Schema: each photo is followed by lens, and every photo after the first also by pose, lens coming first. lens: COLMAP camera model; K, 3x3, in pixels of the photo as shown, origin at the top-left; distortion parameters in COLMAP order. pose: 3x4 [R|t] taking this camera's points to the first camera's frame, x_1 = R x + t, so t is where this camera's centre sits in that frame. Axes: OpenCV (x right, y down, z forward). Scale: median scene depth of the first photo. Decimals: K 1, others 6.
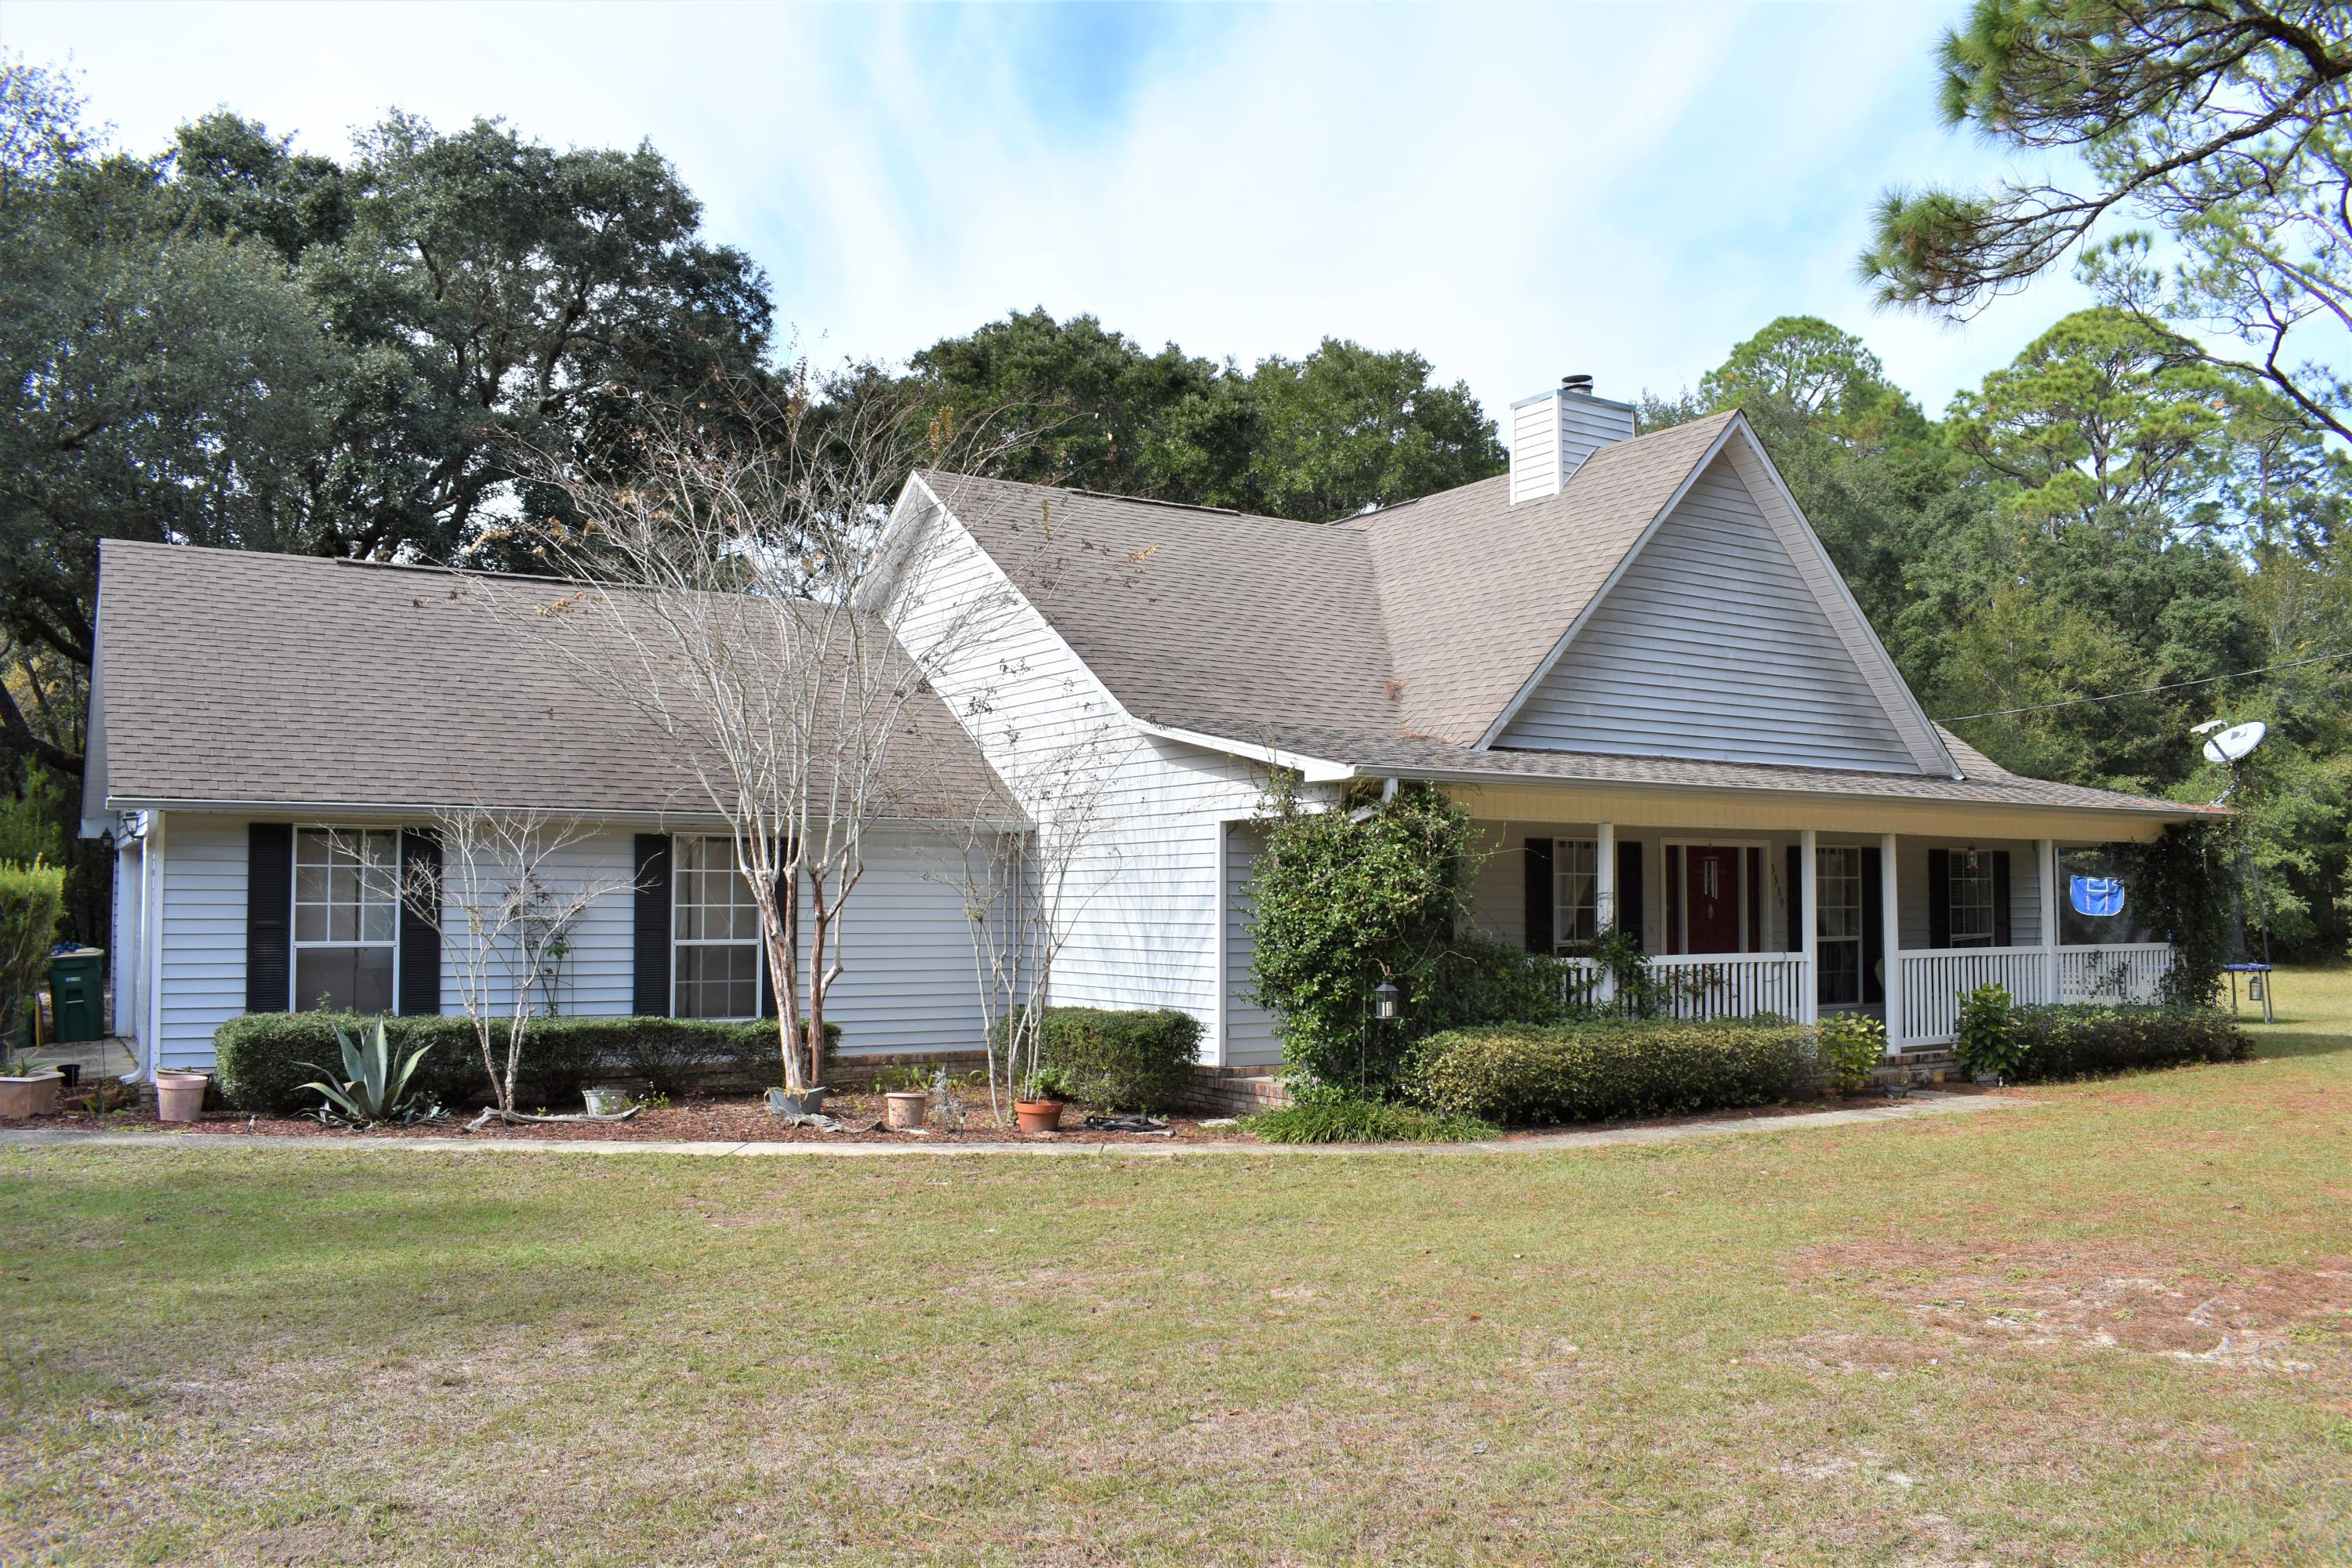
lens RADIAL K [[1934.3, 0, 1330.0], [0, 1934.3, 793.2], [0, 0, 1]] dist [-0.088889, 0.001155]
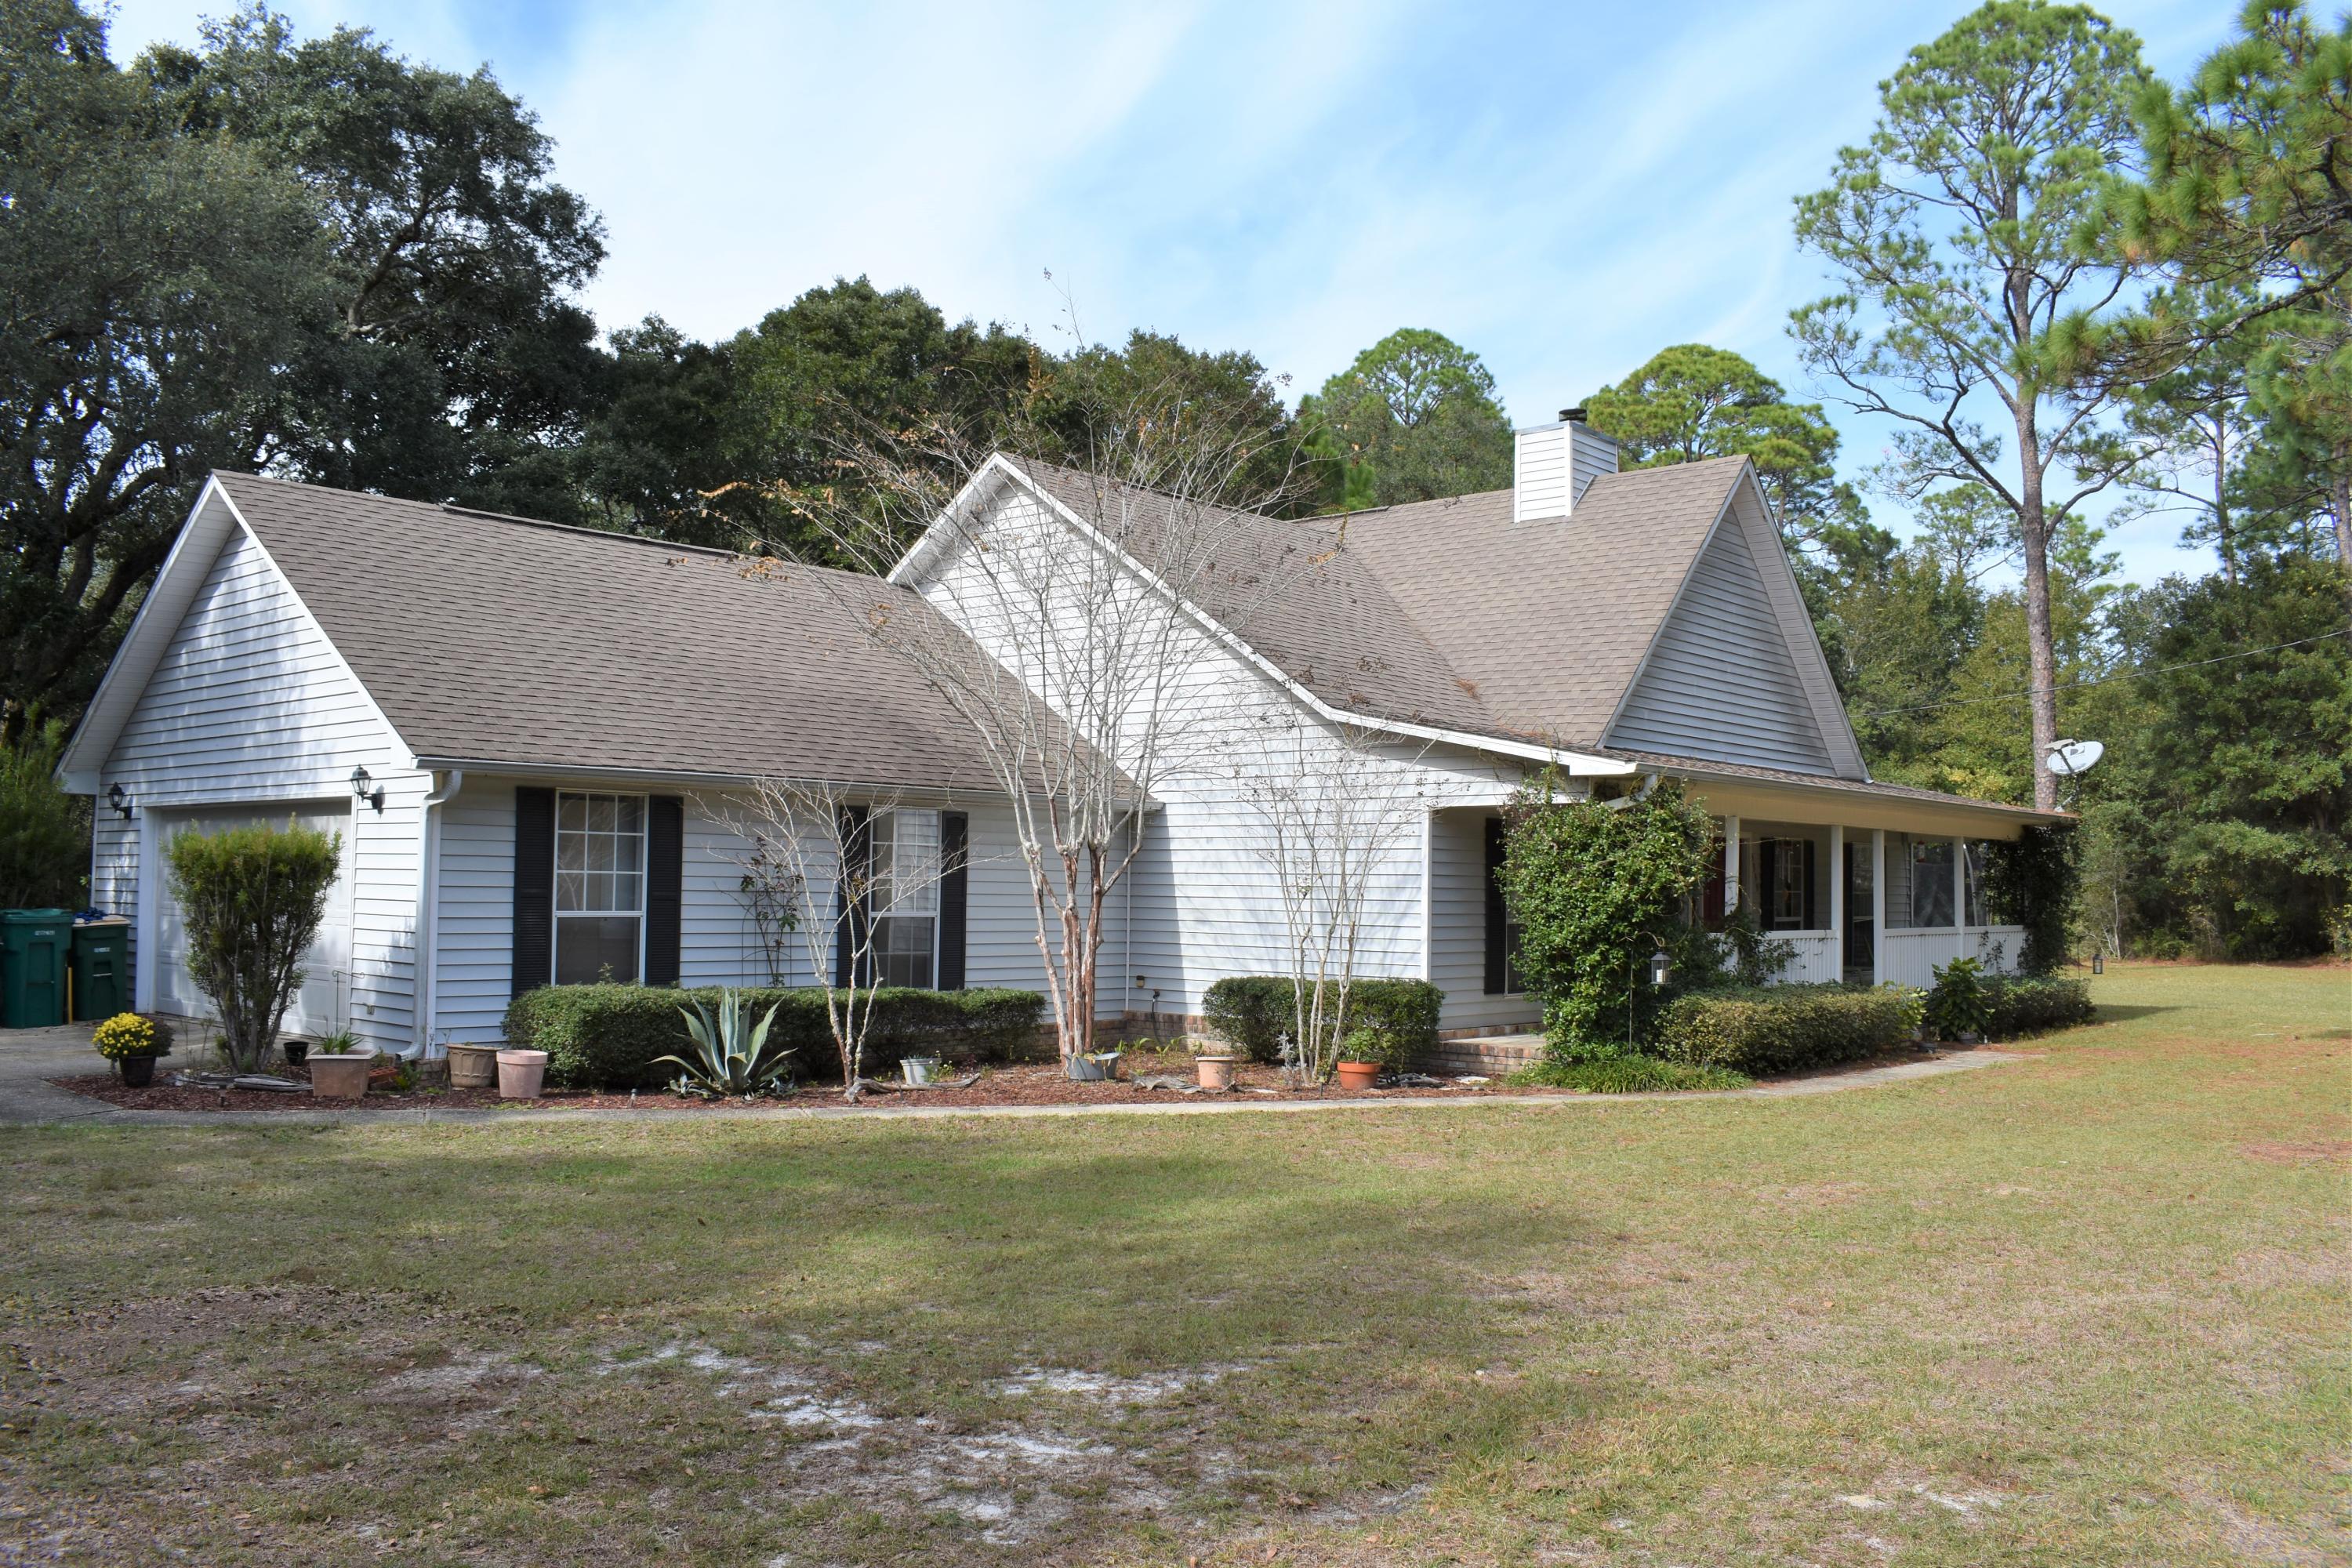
lens RADIAL K [[1934.3, 0, 1330.0], [0, 1934.3, 793.2], [0, 0, 1]] dist [-0.088889, 0.001155]
pose [[0.962754, 0.025373, 0.269187, -0.317816], [-0.028162, 0.999582, 0.006504, 0.000815], [-0.268910, -0.013843, 0.963066, -0.033251]]
